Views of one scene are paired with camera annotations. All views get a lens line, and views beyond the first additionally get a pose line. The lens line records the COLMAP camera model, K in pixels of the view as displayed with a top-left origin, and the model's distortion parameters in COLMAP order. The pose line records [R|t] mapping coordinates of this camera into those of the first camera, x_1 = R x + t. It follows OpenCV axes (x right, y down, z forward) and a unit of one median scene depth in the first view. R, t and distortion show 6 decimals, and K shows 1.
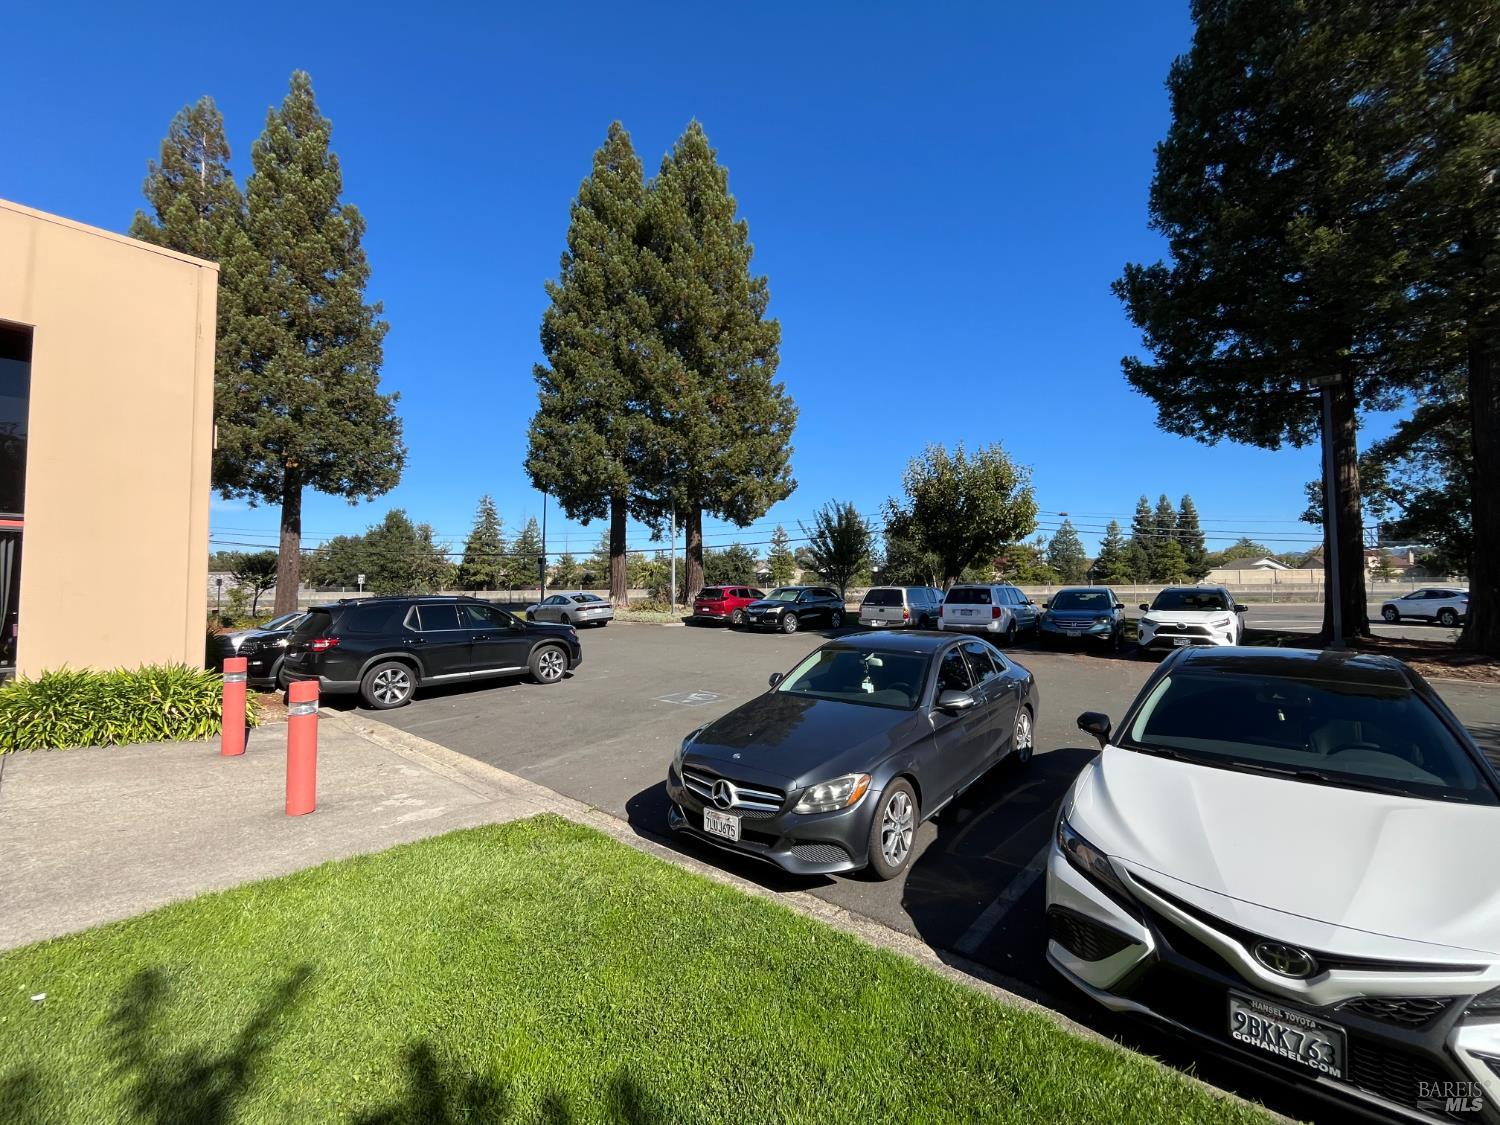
lens RADIAL K [[612.0, 0, 750.0], [0, 612.0, 562.5], [0, 0, 1]] dist [-0.001142, -0.000057]
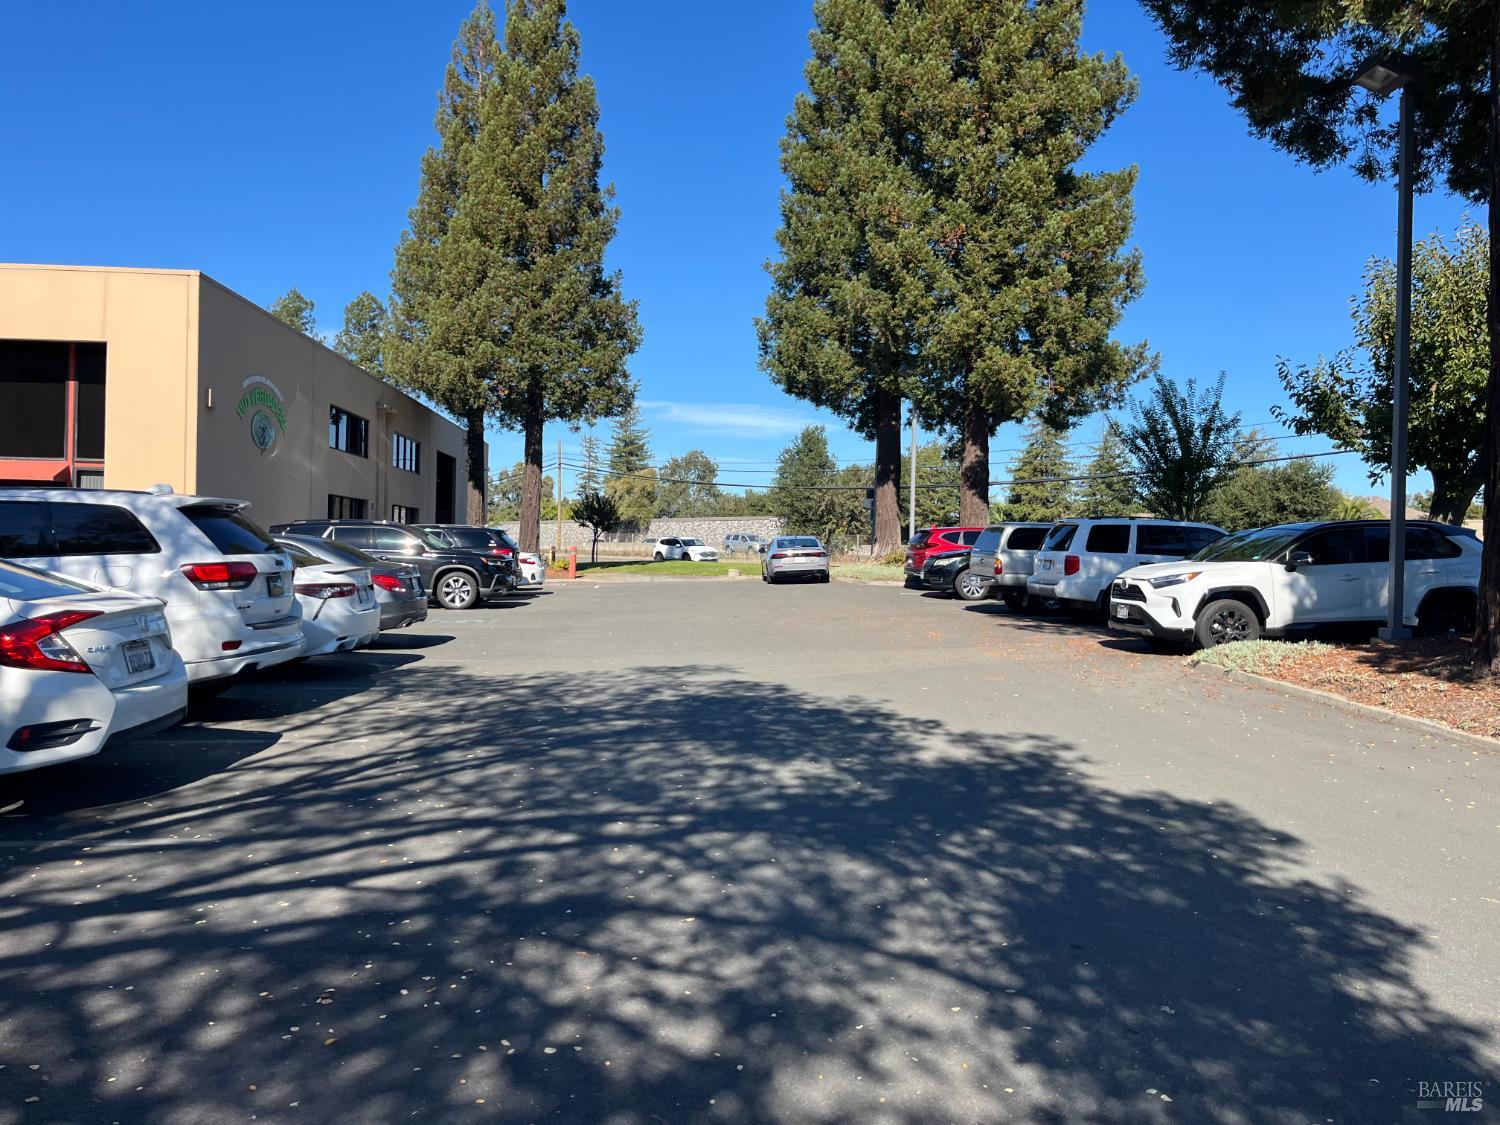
lens RADIAL K [[1118.4, 0, 750.0], [0, 1118.4, 562.5], [0, 0, 1]] dist [-0.030524, 0.000112]
pose [[0.717609, 0.030239, -0.695789, 1.189944], [0.005517, 0.998779, 0.049097, 0.033303], [0.696424, -0.039071, 0.716566, 0.039691]]
